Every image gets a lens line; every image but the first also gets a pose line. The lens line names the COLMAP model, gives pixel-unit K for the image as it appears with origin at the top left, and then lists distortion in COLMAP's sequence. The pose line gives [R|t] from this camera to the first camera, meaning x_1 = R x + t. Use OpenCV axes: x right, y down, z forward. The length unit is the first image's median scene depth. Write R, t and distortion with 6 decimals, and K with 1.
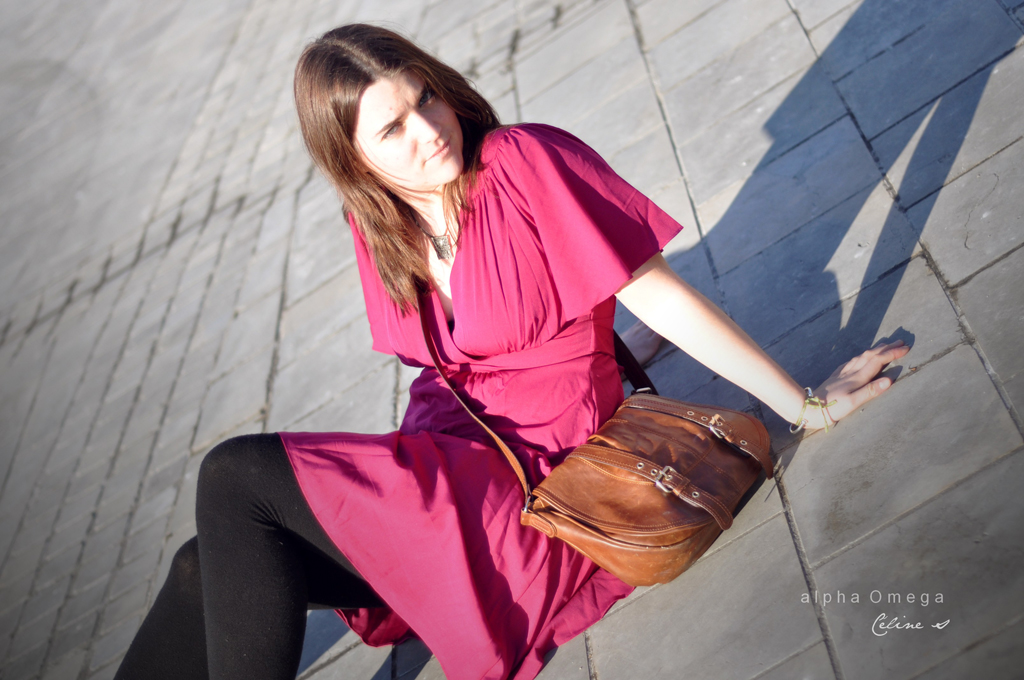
lens RADIAL K [[2272.2, 0, 512.0], [0, 2272.2, 340.0], [0, 0, 1]] dist [-0.032451, 0.047876]
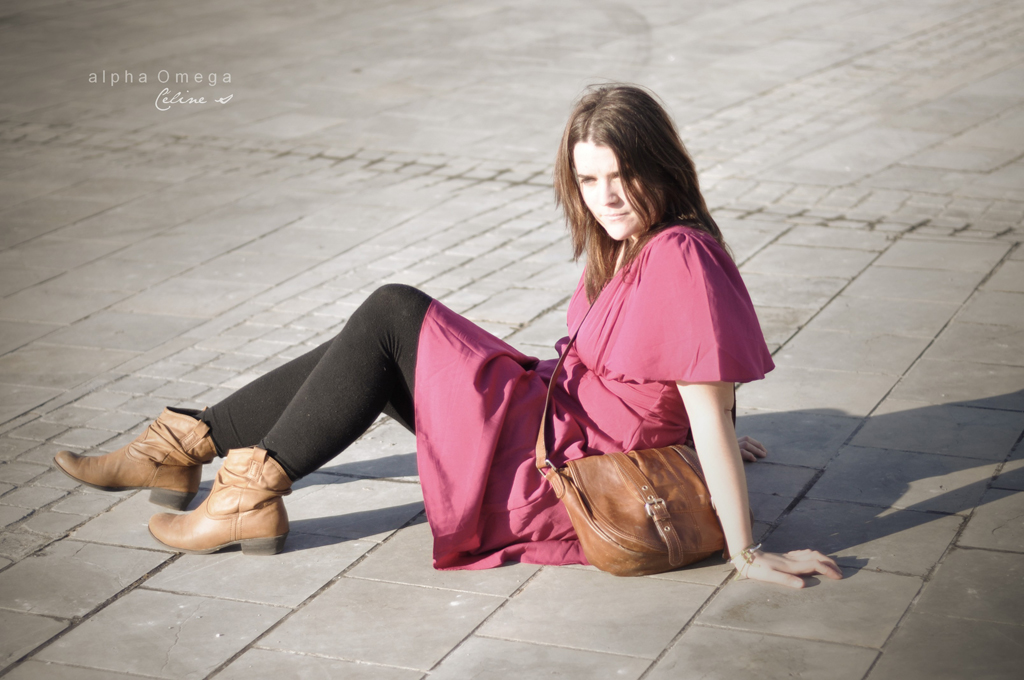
lens RADIAL K [[2272.2, 0, 512.0], [0, 2272.2, 340.0], [0, 0, 1]] dist [-0.032451, 0.047876]
pose [[0.766335, 0.609456, -0.203209, 0.135036], [-0.614871, 0.787458, 0.042927, -0.011086], [0.186180, 0.092051, 0.978194, -0.182750]]
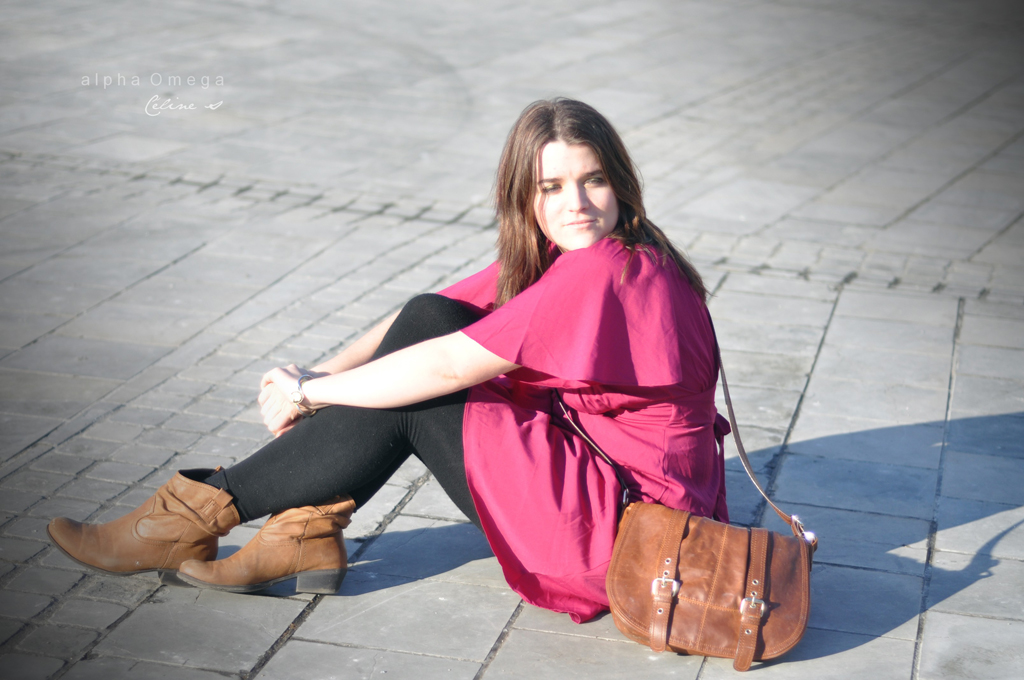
lens RADIAL K [[2272.2, 0, 512.0], [0, 2272.2, 340.0], [0, 0, 1]] dist [-0.032451, 0.047876]
pose [[0.774260, 0.629809, -0.062153, -0.047430], [-0.632641, 0.767611, -0.102659, 0.139253], [-0.016946, 0.118806, 0.992773, -0.140017]]
